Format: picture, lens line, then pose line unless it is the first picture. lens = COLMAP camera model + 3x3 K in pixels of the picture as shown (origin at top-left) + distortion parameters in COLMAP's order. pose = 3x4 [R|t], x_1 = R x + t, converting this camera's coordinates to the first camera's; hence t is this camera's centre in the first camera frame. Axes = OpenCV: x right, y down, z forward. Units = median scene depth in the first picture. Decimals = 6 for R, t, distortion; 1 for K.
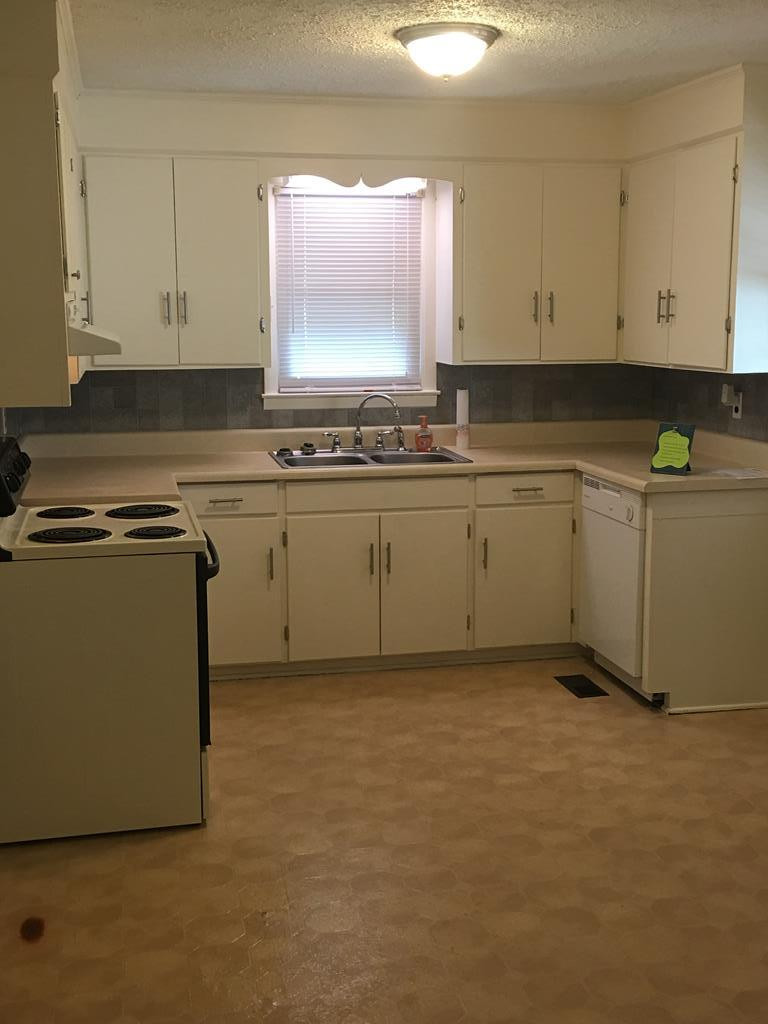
lens RADIAL K [[1164.8, 0, 384.0], [0, 1164.8, 512.0], [0, 0, 1]] dist [0.013812, 0.064473]
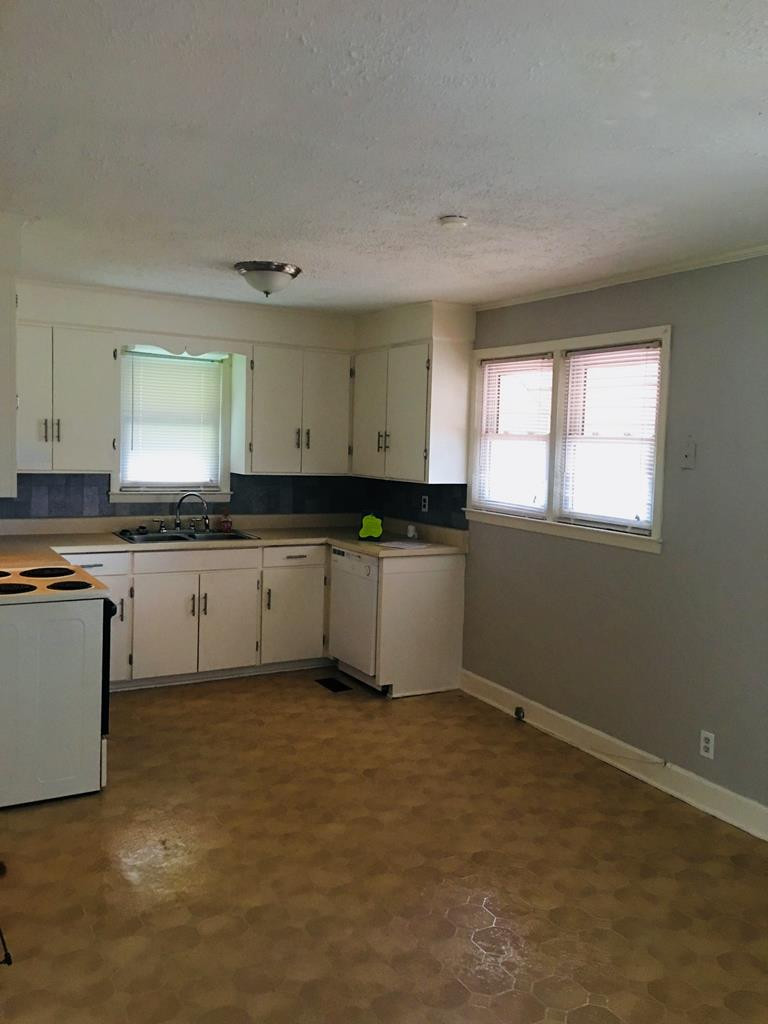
lens RADIAL K [[825.3, 0, 384.0], [0, 825.3, 512.0], [0, 0, 1]] dist [-0.006553, -0.004375]
pose [[0.950912, 0.008105, 0.309355, -0.104492], [0.017230, 0.996720, -0.079076, 0.009916], [-0.308981, 0.080525, 0.947653, -0.064943]]
